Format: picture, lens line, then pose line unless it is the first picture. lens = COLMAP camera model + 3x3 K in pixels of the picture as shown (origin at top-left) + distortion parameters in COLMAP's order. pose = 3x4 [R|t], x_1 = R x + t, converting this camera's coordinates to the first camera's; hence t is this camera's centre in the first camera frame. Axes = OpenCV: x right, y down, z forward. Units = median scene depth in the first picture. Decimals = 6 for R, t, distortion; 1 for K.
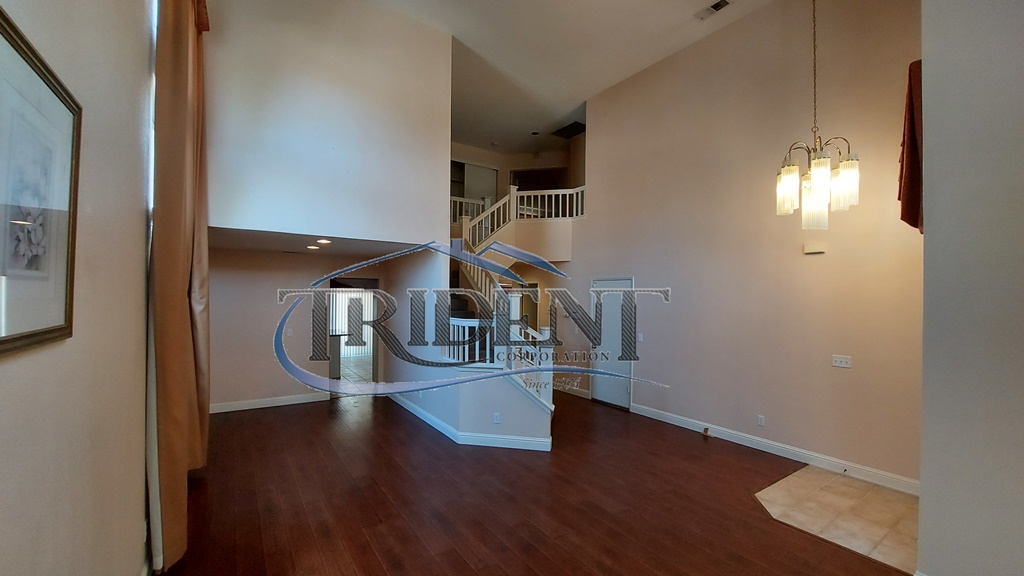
lens RADIAL K [[412.9, 0, 508.8], [0, 412.9, 298.8], [0, 0, 1]] dist [-0.018444, 0.001222]
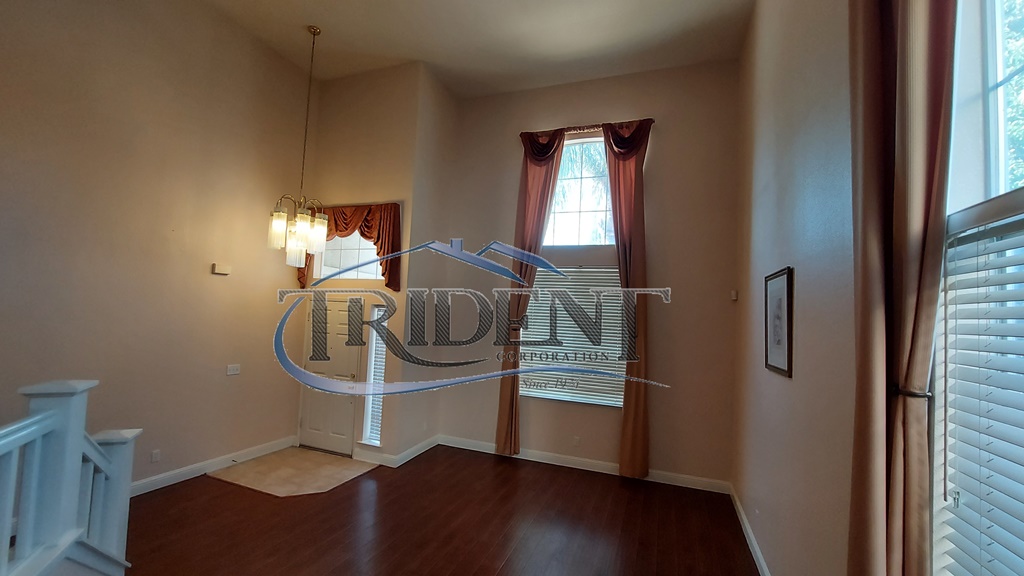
lens RADIAL K [[412.9, 0, 511.1], [0, 412.9, 289.6], [0, 0, 1]] dist [-0.018444, 0.001222]
pose [[-0.597426, 0.009095, 0.801873, -0.671373], [-0.057278, 0.996898, -0.053981, -0.066324], [-0.799876, -0.078179, -0.595051, 1.173351]]
